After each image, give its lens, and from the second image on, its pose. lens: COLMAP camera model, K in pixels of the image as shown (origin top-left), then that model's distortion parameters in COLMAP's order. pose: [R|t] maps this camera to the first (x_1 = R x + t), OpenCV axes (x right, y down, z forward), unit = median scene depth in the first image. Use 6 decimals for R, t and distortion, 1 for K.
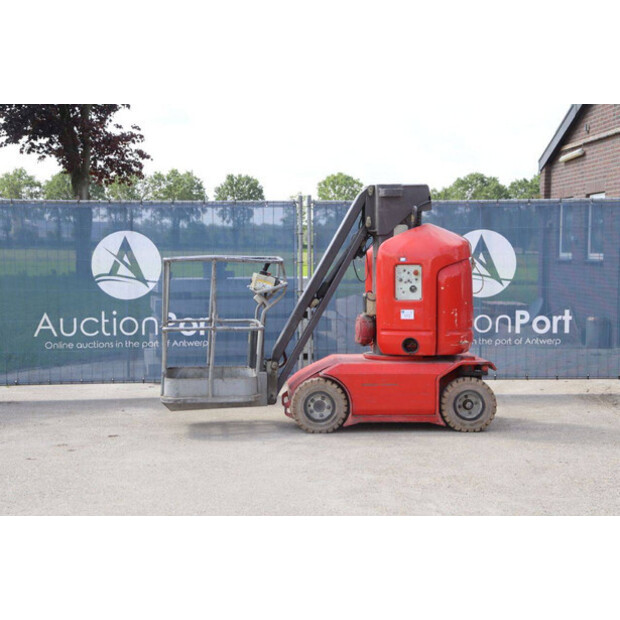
lens RADIAL K [[1105.6, 0, 316.4], [0, 1105.6, 303.6], [0, 0, 1]] dist [0.266084, 0.000000]
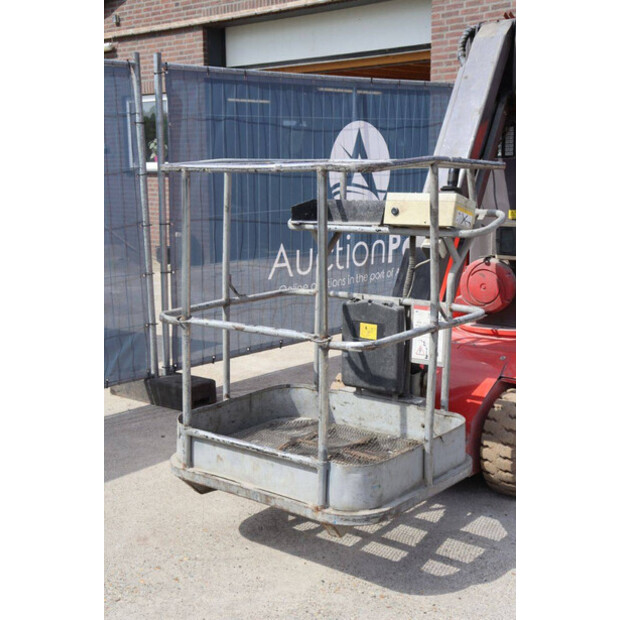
lens RADIAL K [[901.0, 0, 299.5], [0, 901.0, 304.7], [0, 0, 1]] dist [0.114216, 0.000000]
pose [[0.723666, -0.124114, 0.678898, -0.358543], [0.053197, 0.990801, 0.124431, -0.031066], [-0.688097, -0.053931, 0.723612, 0.763343]]
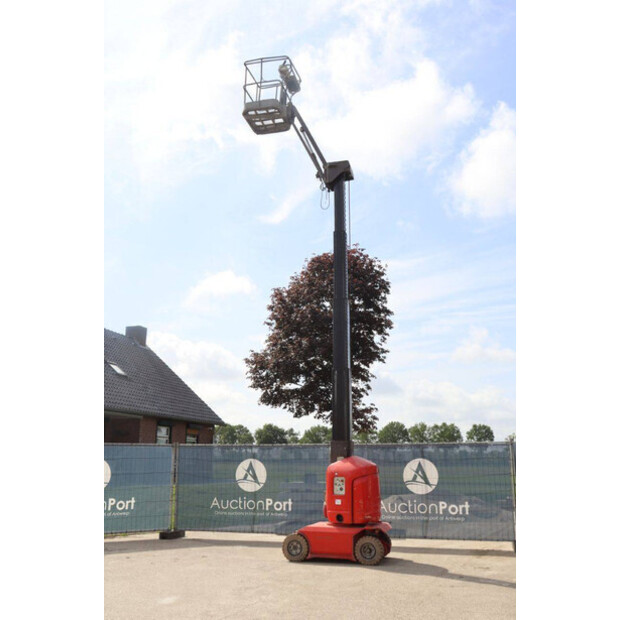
lens RADIAL K [[580.5, 0, 318.0], [0, 580.5, 325.0], [0, 0, 1]] dist [-0.047194, 0.000000]
pose [[0.945777, -0.070956, -0.316971, 0.401415], [-0.021977, 0.959633, -0.280396, -0.003458], [0.324071, 0.272158, 0.906040, -0.049100]]
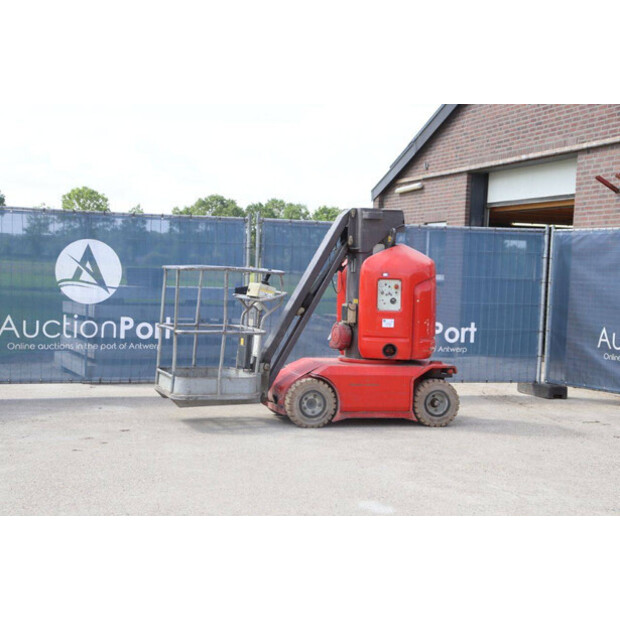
lens RADIAL K [[1044.3, 0, 306.8], [0, 1044.3, 297.5], [0, 0, 1]] dist [0.206317, 0.000000]
pose [[0.974155, 0.026774, 0.224288, -0.239919], [-0.022913, 0.999541, -0.019801, 0.006637], [-0.224715, 0.014151, 0.974322, -0.027456]]
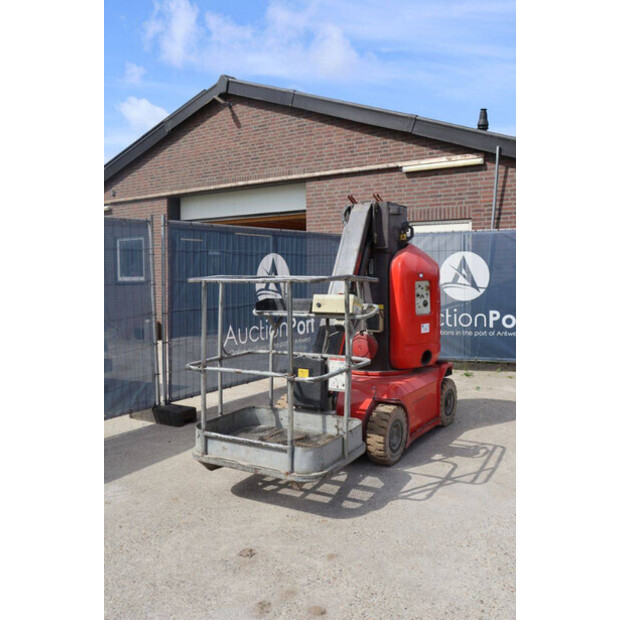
lens RADIAL K [[565.8, 0, 294.7], [0, 565.8, 304.9], [0, 0, 1]] dist [-0.091898, 0.000000]
pose [[0.611427, -0.054411, 0.789428, -0.412512], [0.054072, 0.998174, 0.026919, -0.032897], [-0.789451, 0.026227, 0.613253, 0.767276]]
